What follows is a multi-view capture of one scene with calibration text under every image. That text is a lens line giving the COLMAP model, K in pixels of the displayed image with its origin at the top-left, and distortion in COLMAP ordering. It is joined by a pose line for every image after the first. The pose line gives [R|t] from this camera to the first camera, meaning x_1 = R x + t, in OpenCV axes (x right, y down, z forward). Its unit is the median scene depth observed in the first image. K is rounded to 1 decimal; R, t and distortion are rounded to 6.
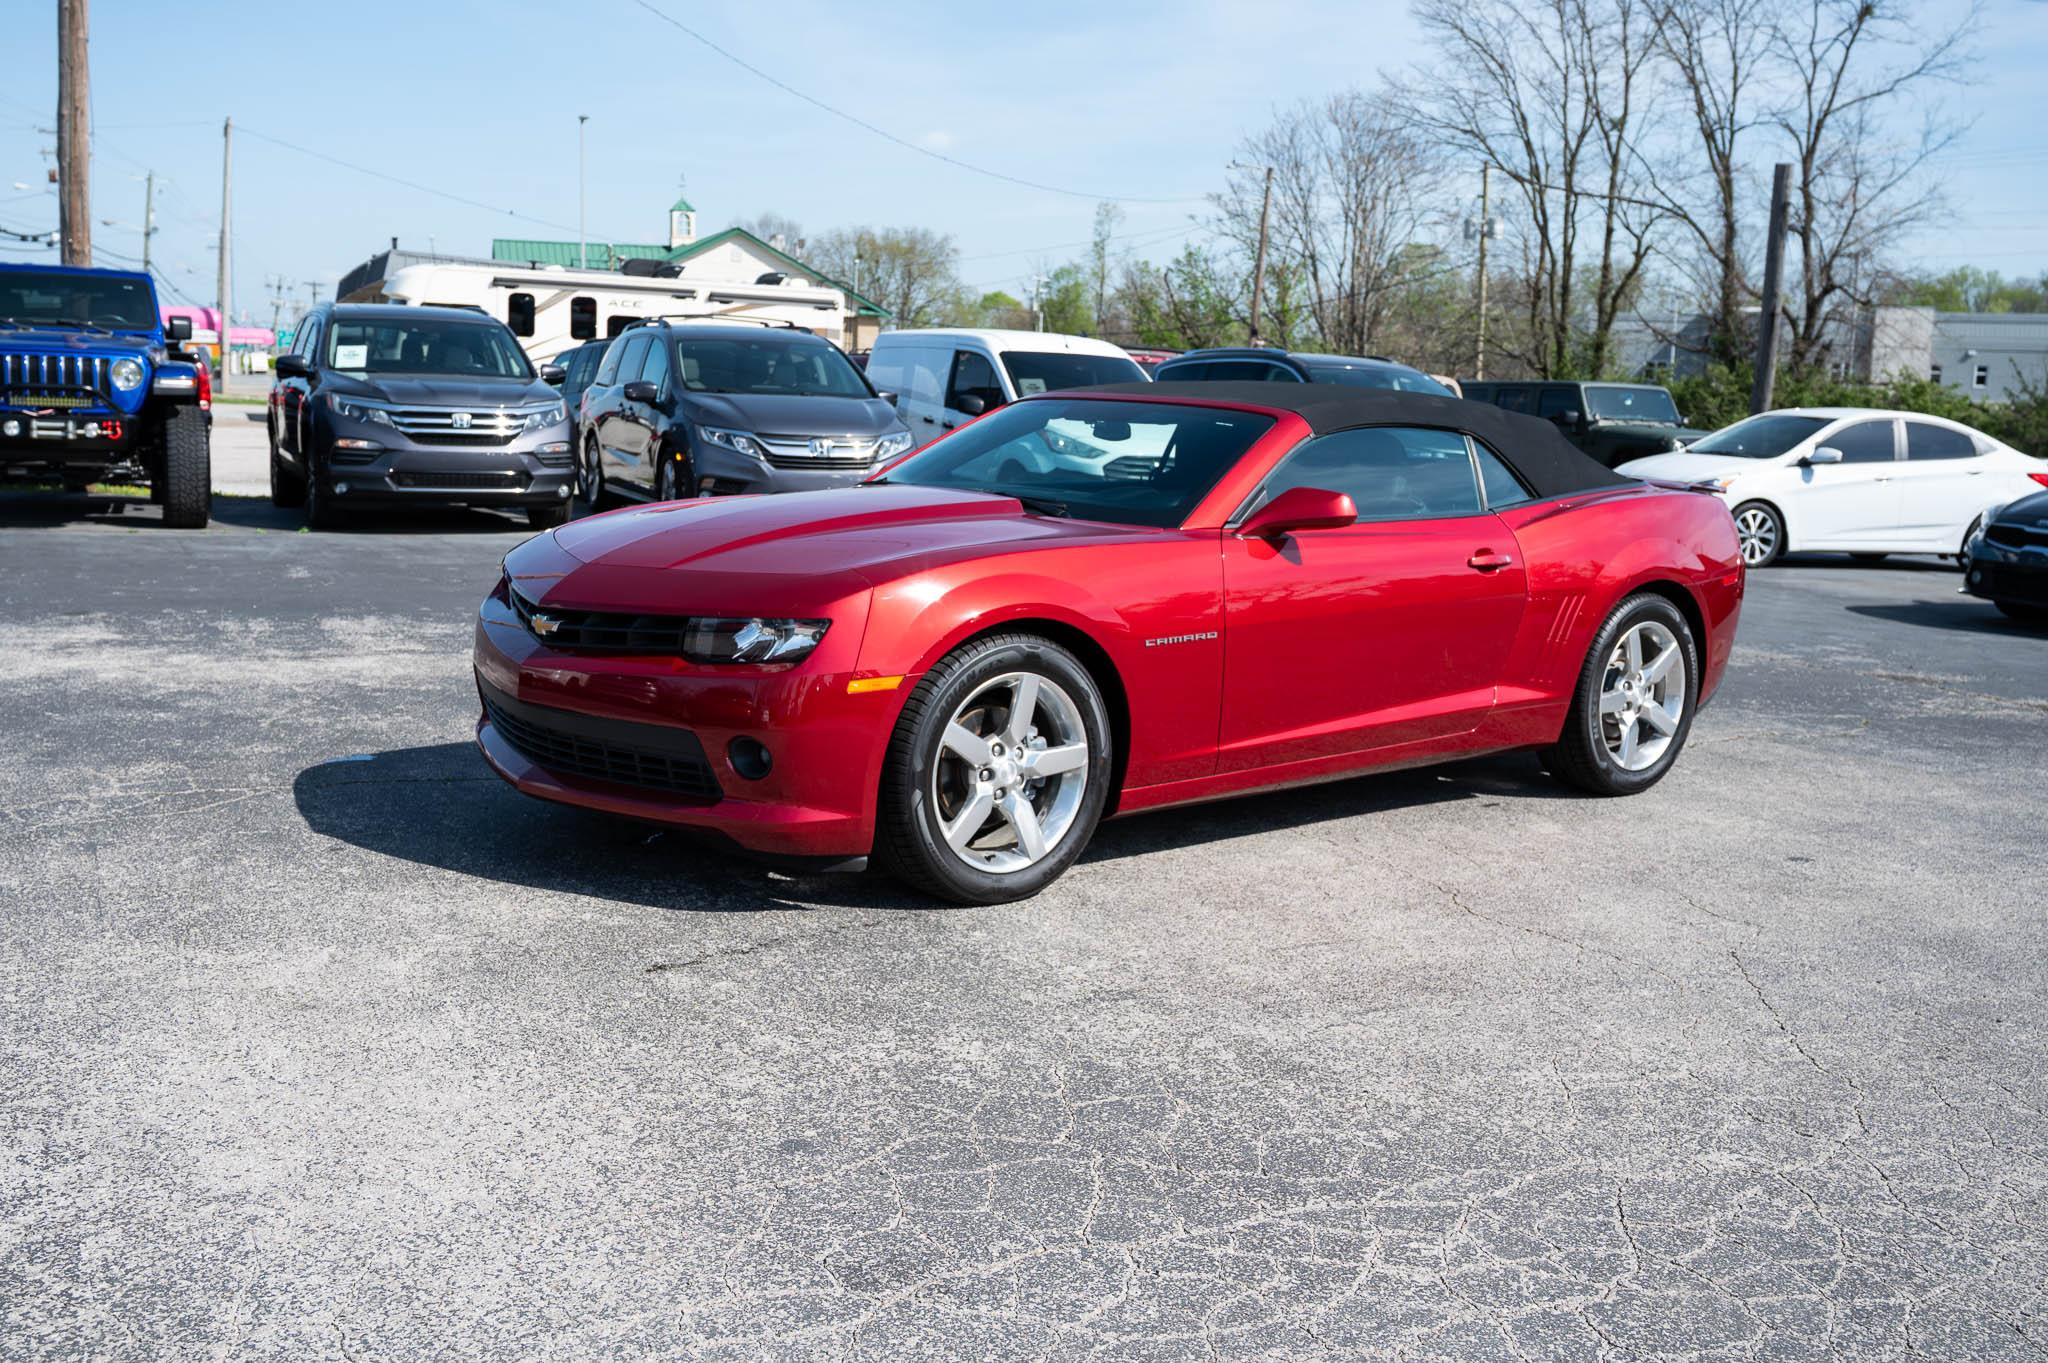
lens RADIAL K [[1997.5, 0, 1024.0], [0, 1997.5, 681.5], [0, 0, 1]] dist [-0.001264, 0.010727]
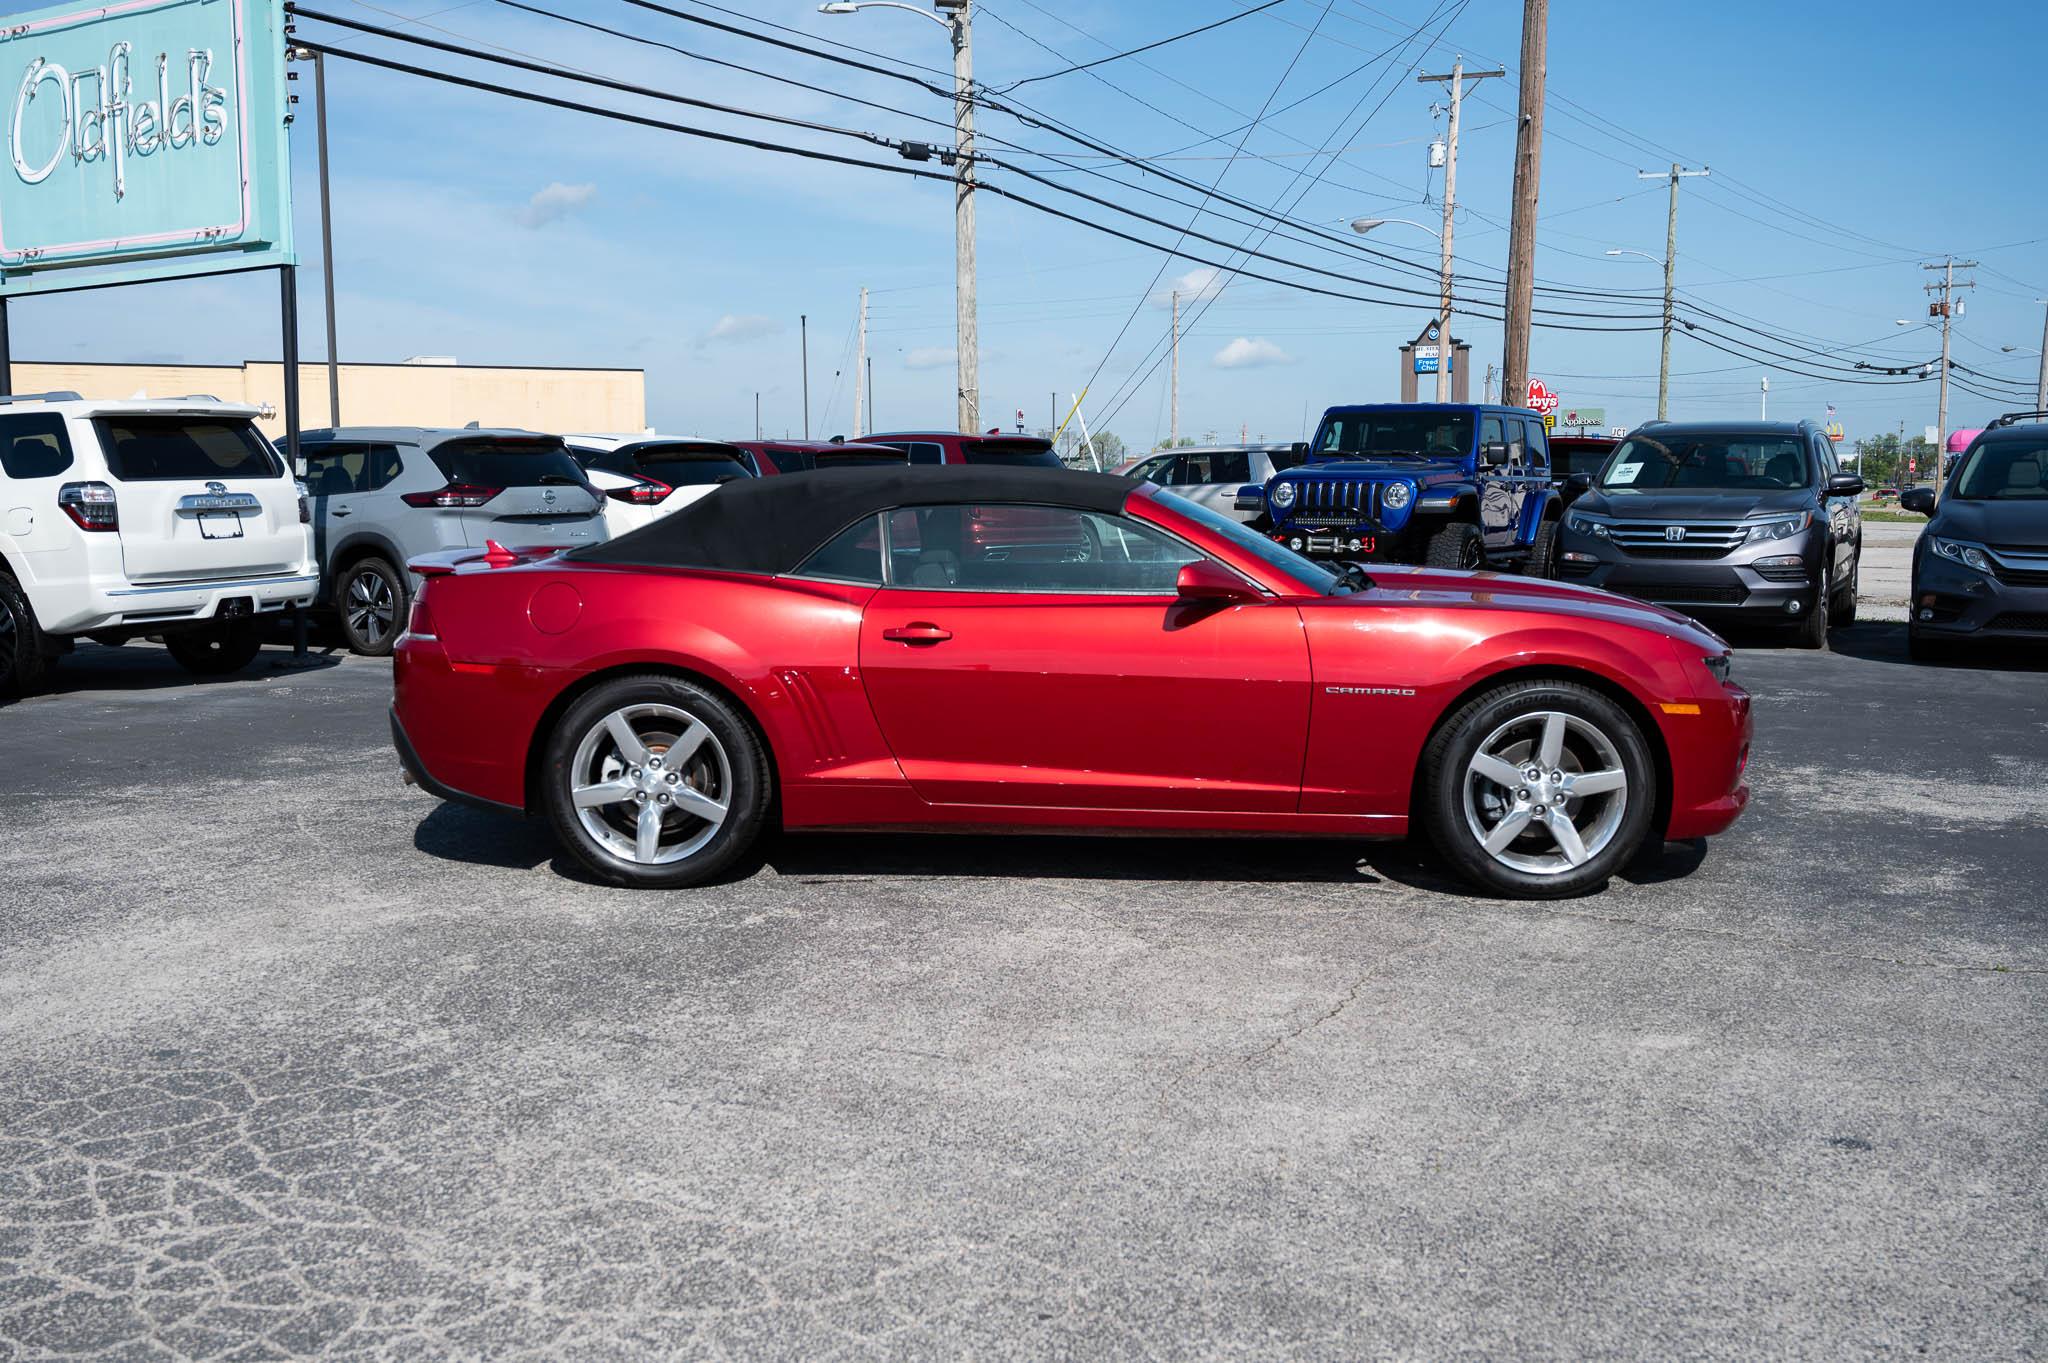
lens RADIAL K [[1975.3, 0, 1024.0], [0, 1975.3, 681.5], [0, 0, 1]] dist [0.002088, -0.004464]
pose [[0.608743, 0.047515, -0.791943, 0.820616], [-0.096175, 0.995263, -0.014213, -0.032648], [0.787516, 0.084818, 0.610430, 0.405507]]
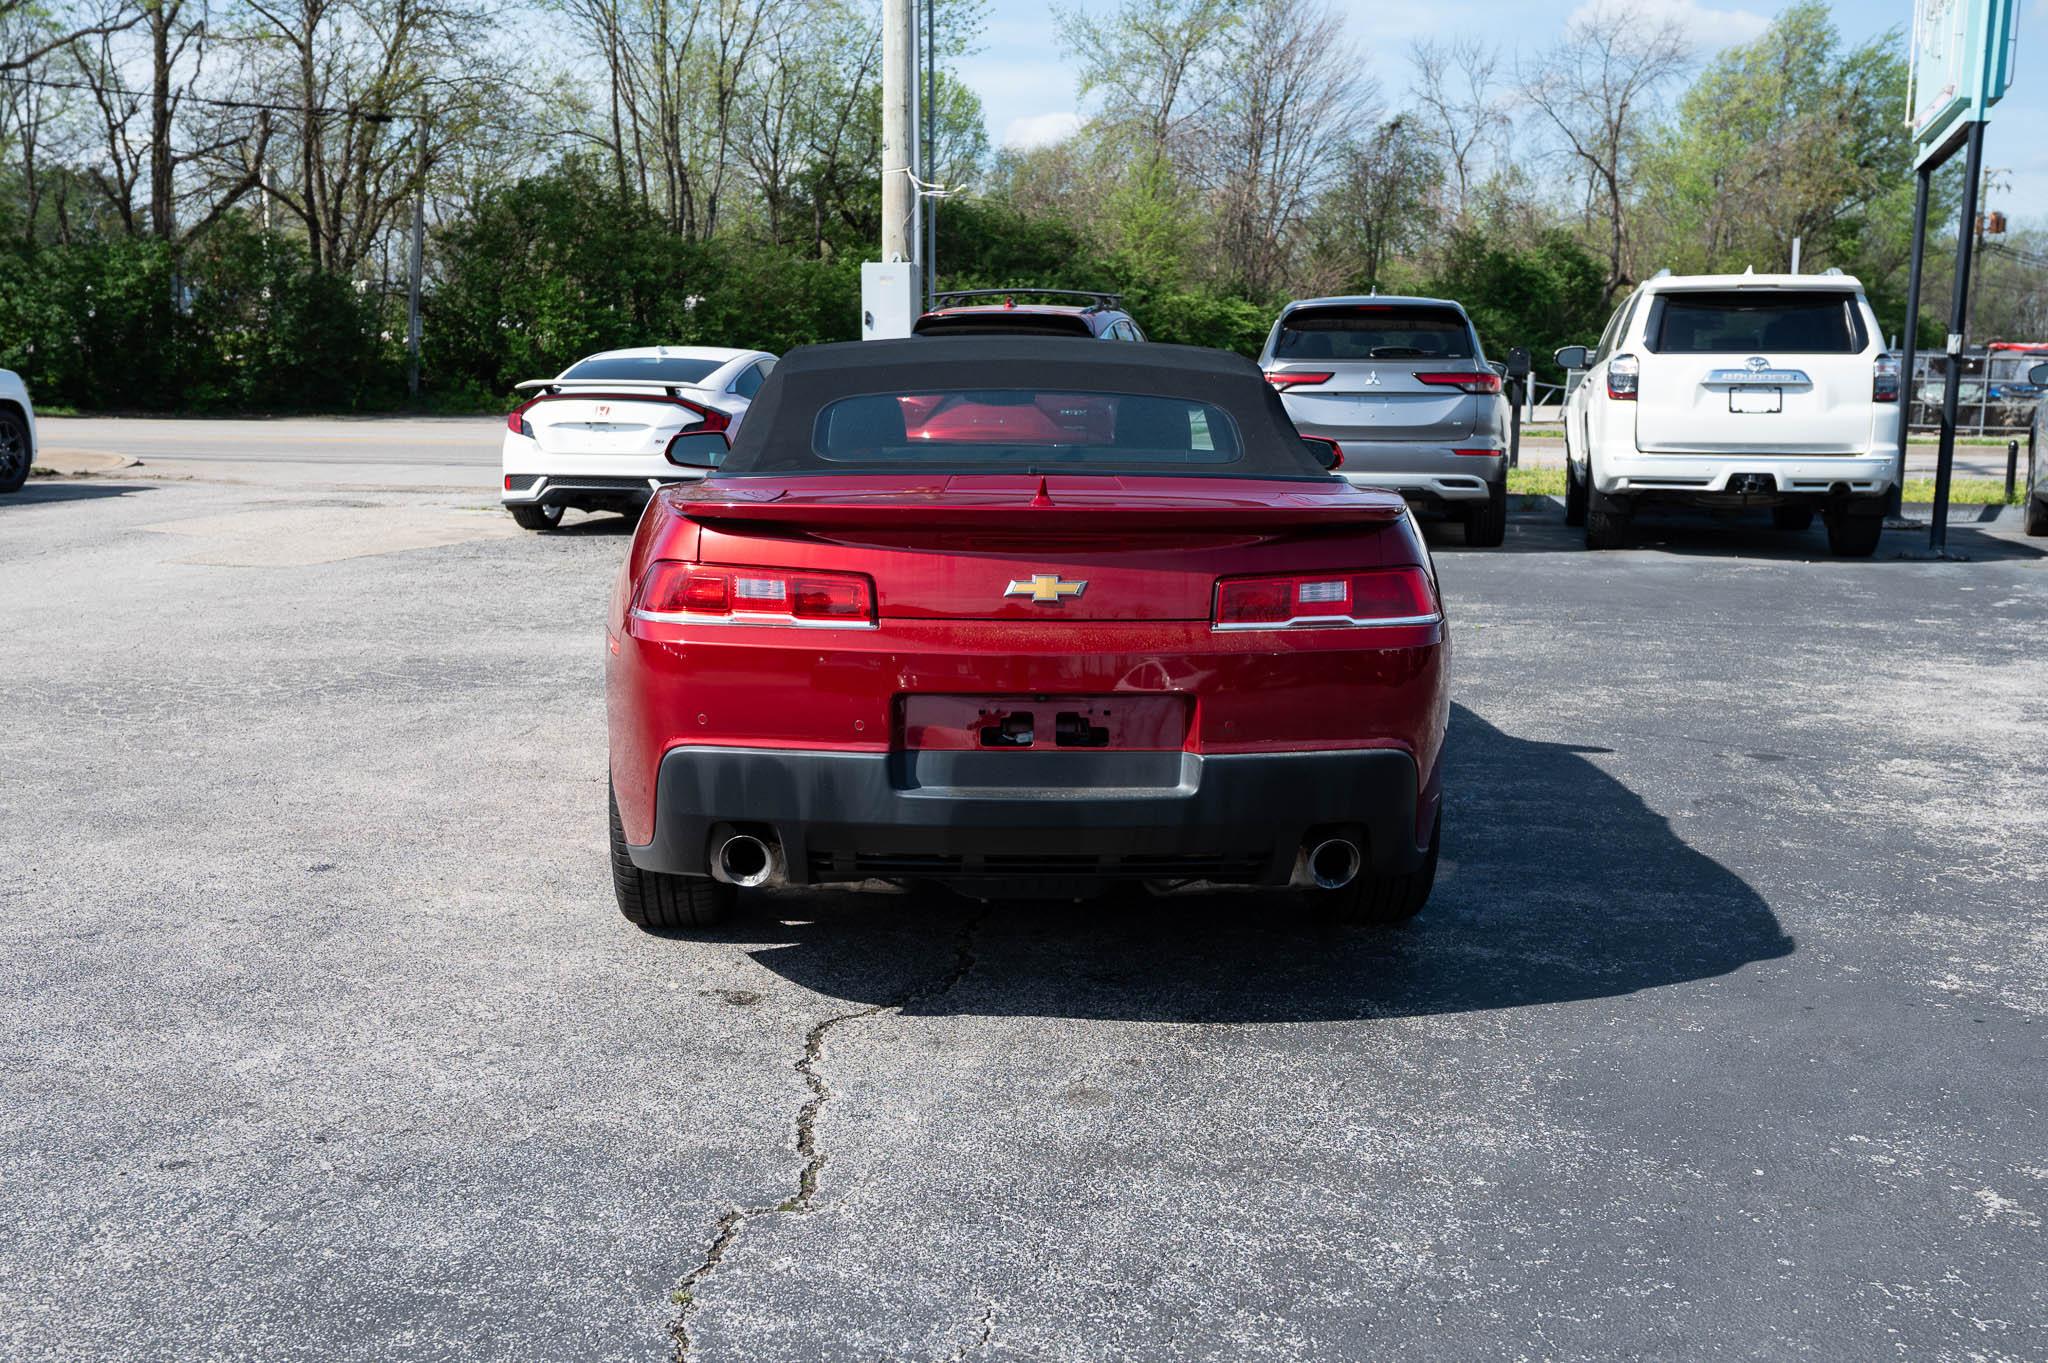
lens RADIAL K [[2288.1, 0, 1034.2], [0, 2288.1, 749.9], [0, 0, 1]] dist [0.002455, -0.008002]
pose [[-0.603761, 0.099562, -0.790923, 1.082283], [-0.153433, 0.959105, 0.237858, -0.265019], [0.782260, 0.264963, -0.563794, 1.971350]]
